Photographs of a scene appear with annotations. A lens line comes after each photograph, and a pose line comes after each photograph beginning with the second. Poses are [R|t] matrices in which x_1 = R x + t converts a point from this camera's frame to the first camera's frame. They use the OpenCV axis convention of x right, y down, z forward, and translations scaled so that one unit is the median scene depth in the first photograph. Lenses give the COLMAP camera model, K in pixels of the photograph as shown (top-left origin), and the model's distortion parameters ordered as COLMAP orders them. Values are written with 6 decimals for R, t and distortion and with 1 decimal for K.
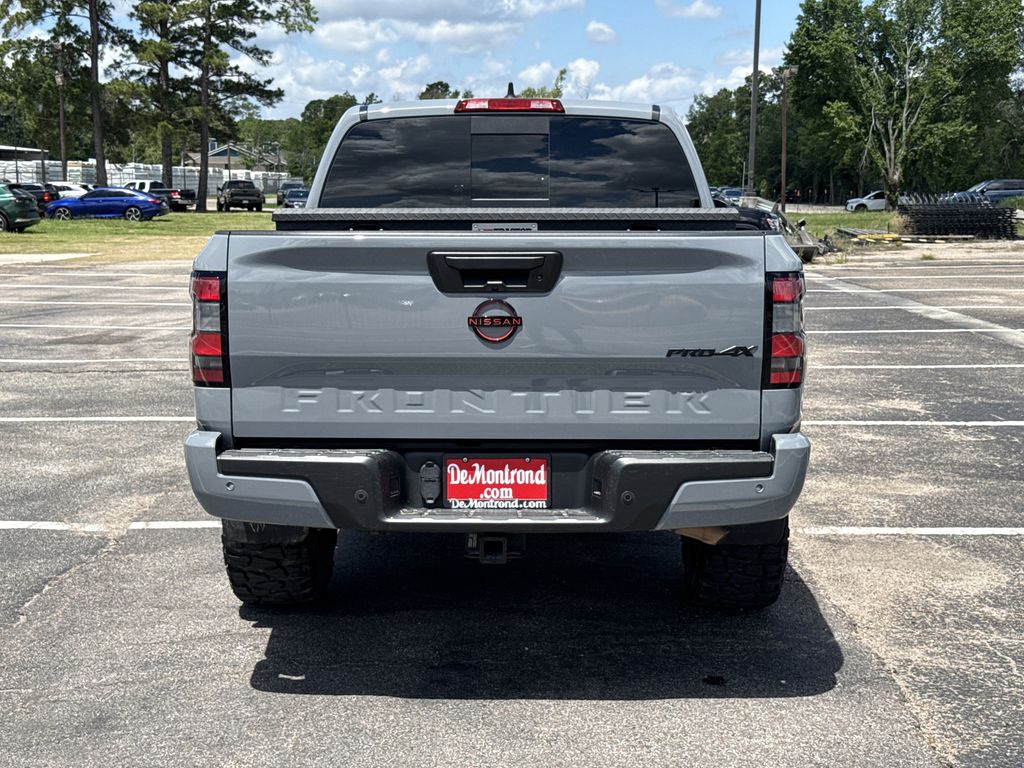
lens RADIAL K [[1471.8, 0, 512.0], [0, 1471.8, 384.0], [0, 0, 1]] dist [0.185894, -0.423938]
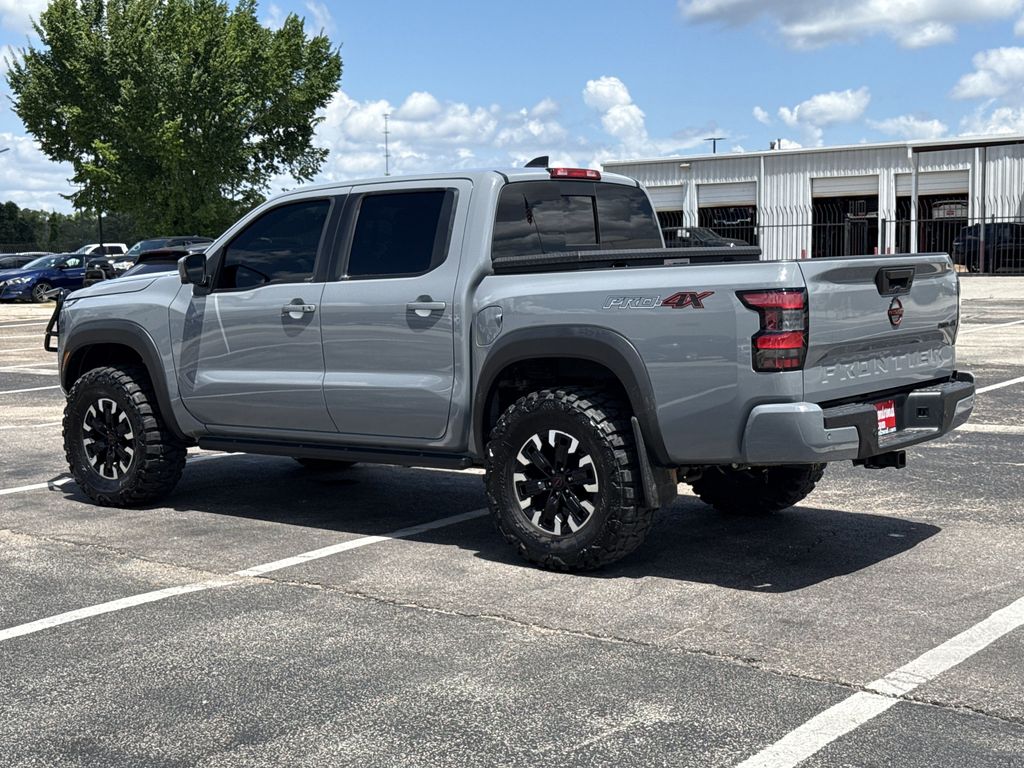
lens RADIAL K [[1433.2, 0, 512.0], [0, 1433.2, 384.0], [0, 0, 1]] dist [0.156038, -0.257781]
pose [[0.579333, -0.085910, 0.810551, -1.294352], [0.128742, 0.991592, 0.013082, -0.033702], [-0.804860, 0.096773, 0.585522, 0.380585]]
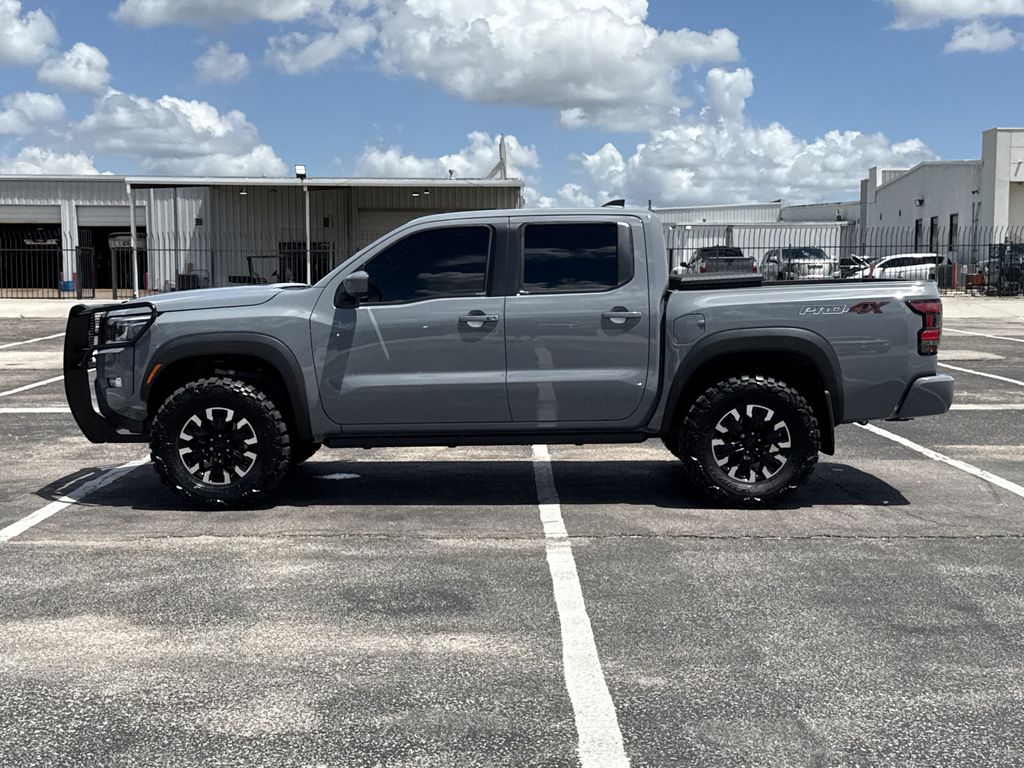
lens RADIAL K [[1302.8, 0, 512.0], [0, 1302.8, 384.0], [0, 0, 1]] dist [0.118788, -0.039218]
pose [[-0.036724, -0.087852, 0.995456, -1.831599], [0.136252, 0.986386, 0.092078, -0.190359], [-0.989993, 0.139014, -0.024254, 1.489162]]
